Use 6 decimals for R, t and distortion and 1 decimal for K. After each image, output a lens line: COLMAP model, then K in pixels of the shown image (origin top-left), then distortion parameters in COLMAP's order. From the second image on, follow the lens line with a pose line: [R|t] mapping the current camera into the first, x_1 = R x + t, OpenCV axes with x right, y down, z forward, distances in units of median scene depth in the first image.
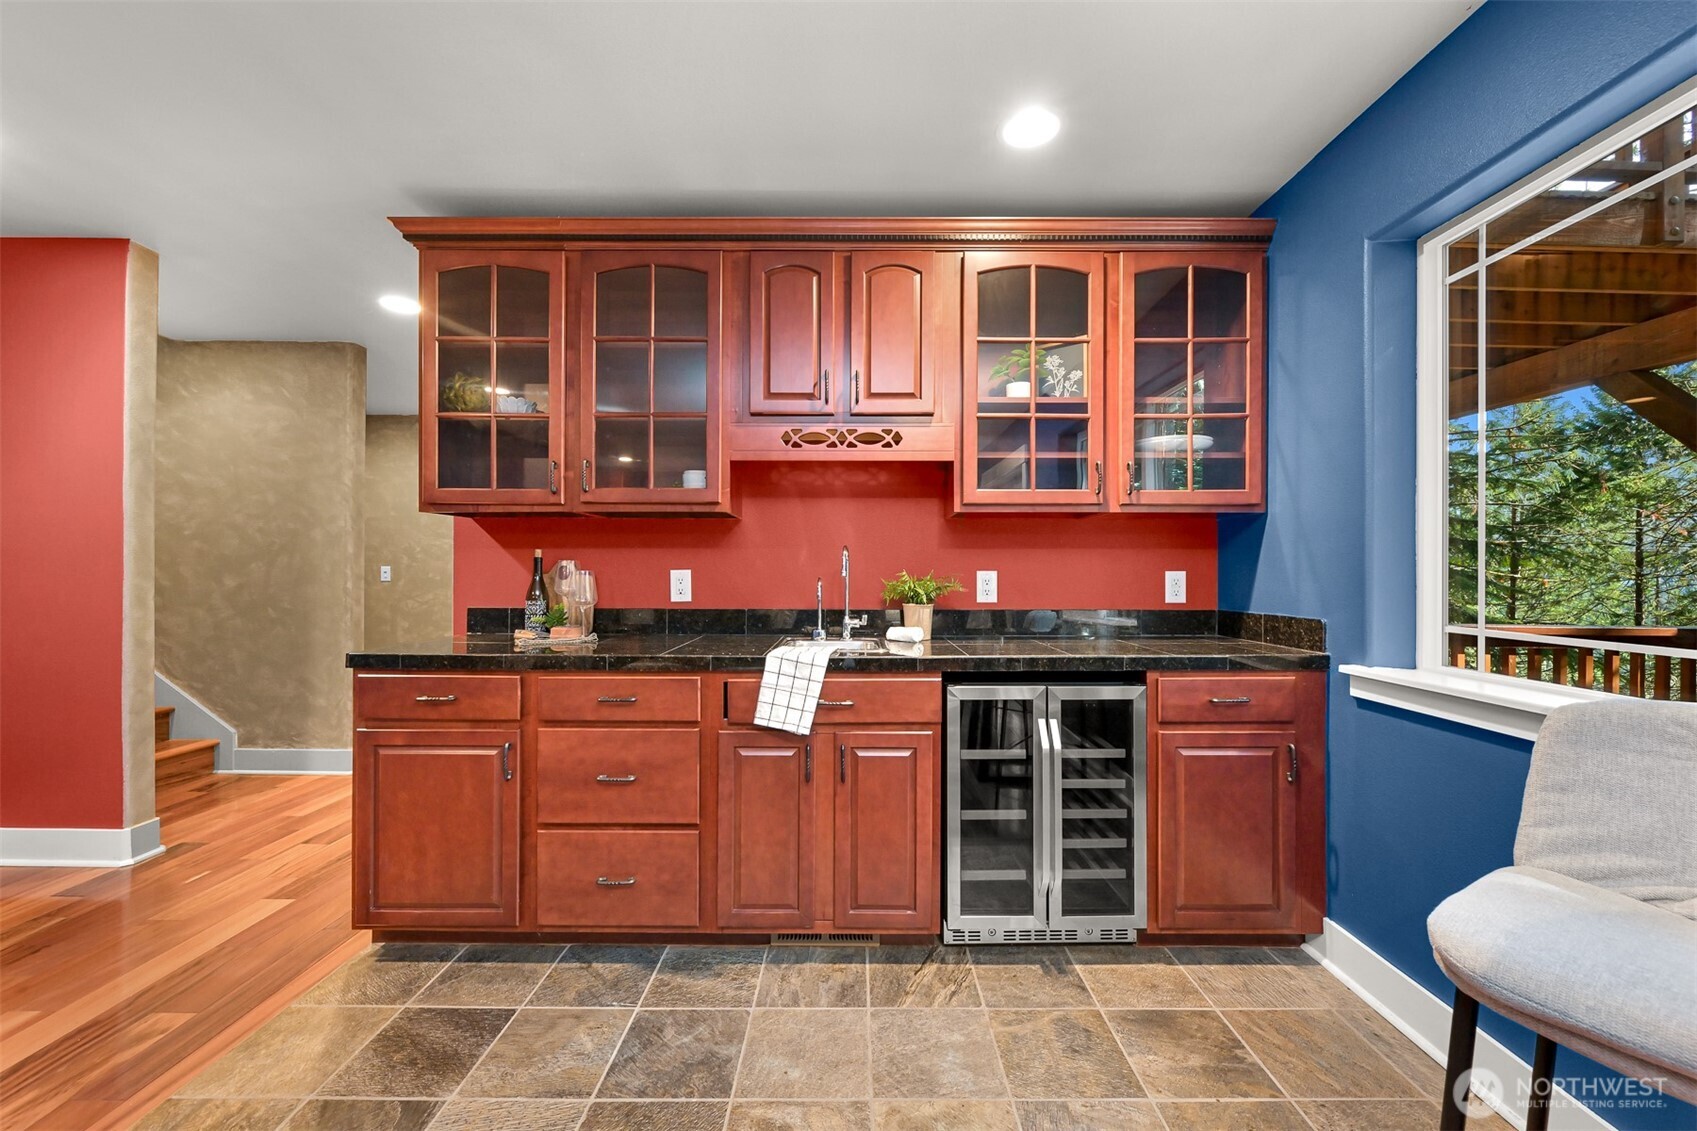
lens RADIAL K [[668.1, 0, 853.4], [0, 668.1, 569.3], [0, 0, 1]] dist [-0.002522, 0.000744]
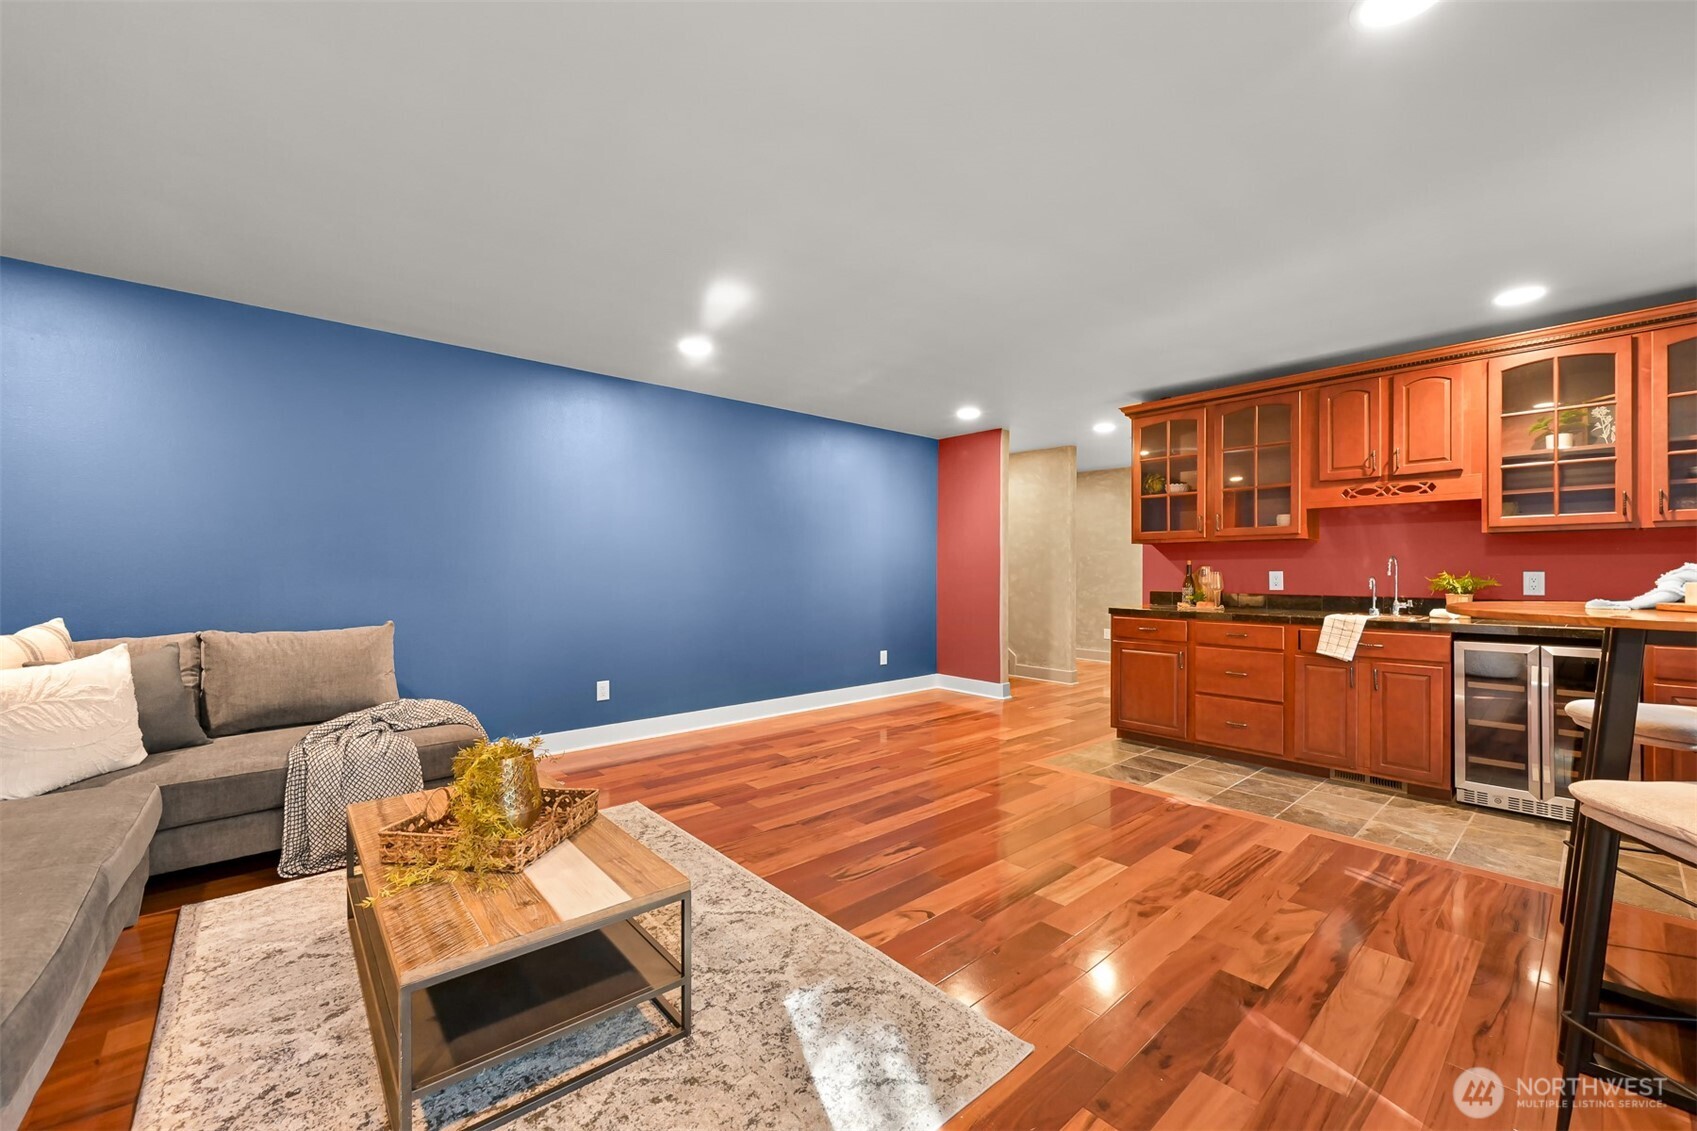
lens RADIAL K [[668.1, 0, 841.6], [0, 668.1, 569.6], [0, 0, 1]] dist [-0.002522, 0.000744]
pose [[0.653102, -0.002867, -0.757264, 0.347231], [0.001998, 0.999996, -0.002063, -0.002408], [0.757267, -0.000166, 0.653105, -1.074071]]
